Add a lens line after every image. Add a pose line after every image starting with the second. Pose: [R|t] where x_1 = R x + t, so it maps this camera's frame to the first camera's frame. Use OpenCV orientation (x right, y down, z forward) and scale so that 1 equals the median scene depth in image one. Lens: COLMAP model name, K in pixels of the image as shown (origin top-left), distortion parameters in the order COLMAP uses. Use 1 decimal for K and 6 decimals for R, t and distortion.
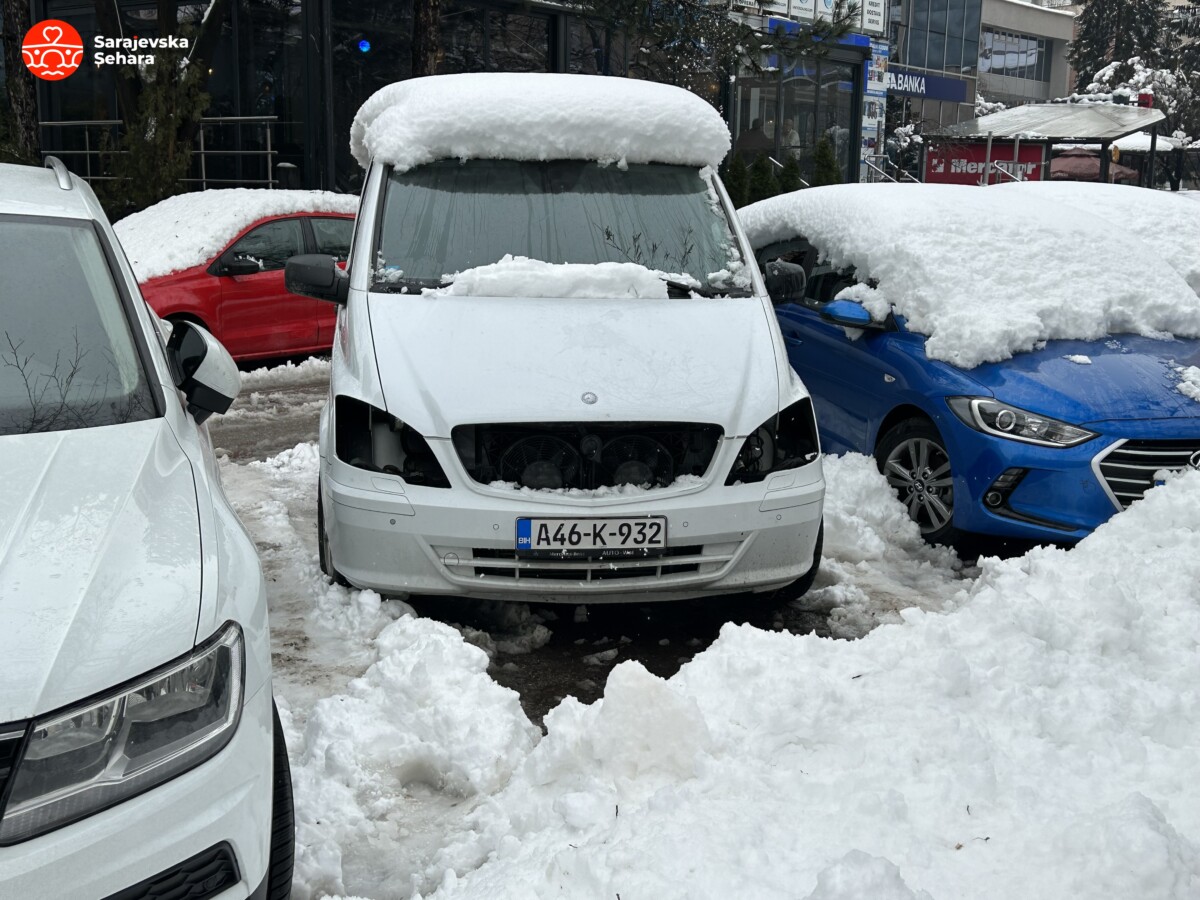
lens RADIAL K [[1478.8, 0, 599.5], [0, 1478.8, 466.3], [0, 0, 1]] dist [0.147999, -0.410272]
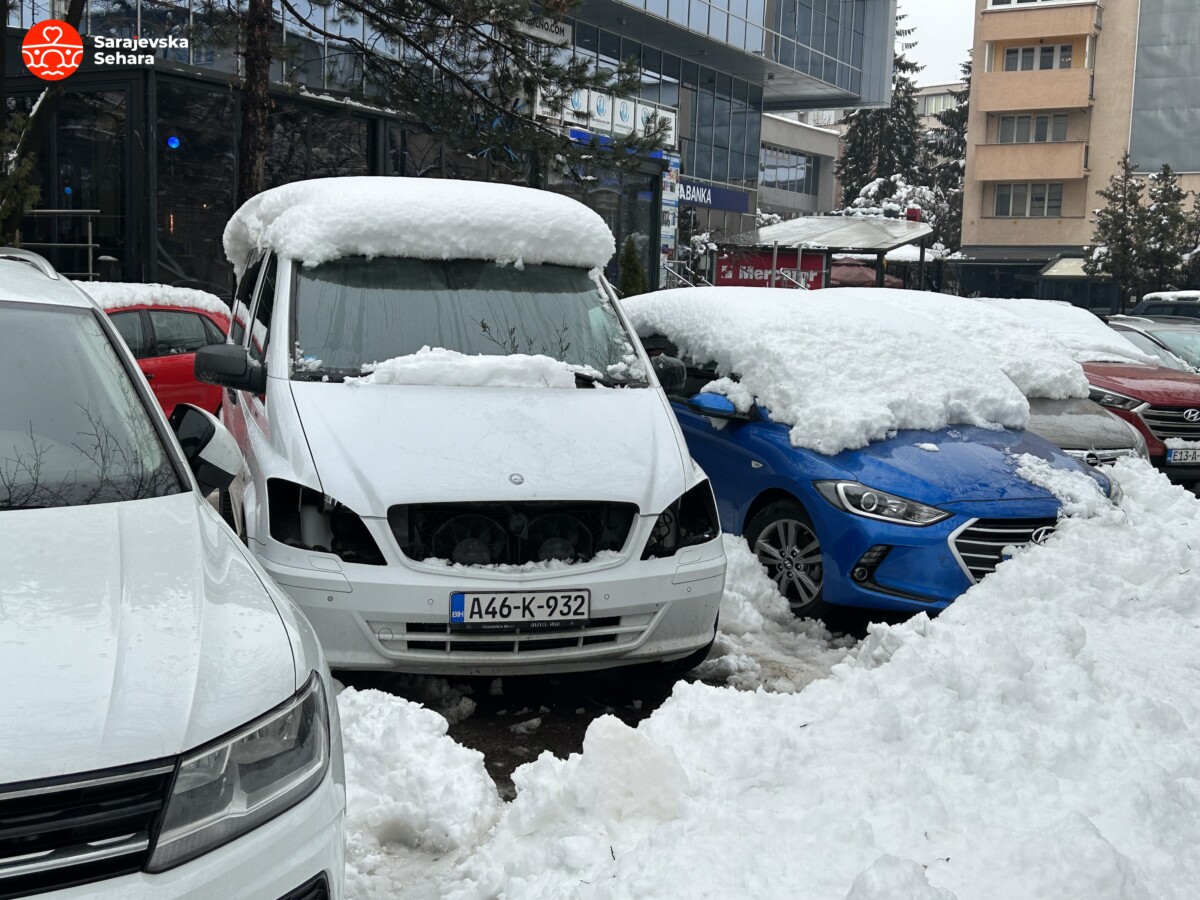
lens RADIAL K [[1473.5, 0, 600.0], [0, 1473.5, 450.0], [0, 0, 1]] dist [0.165301, -0.479635]
pose [[0.989677, -0.000411, 0.143315, -0.087193], [0.011302, 0.997105, -0.075190, 0.011919], [-0.142869, 0.076033, 0.986817, -0.053433]]
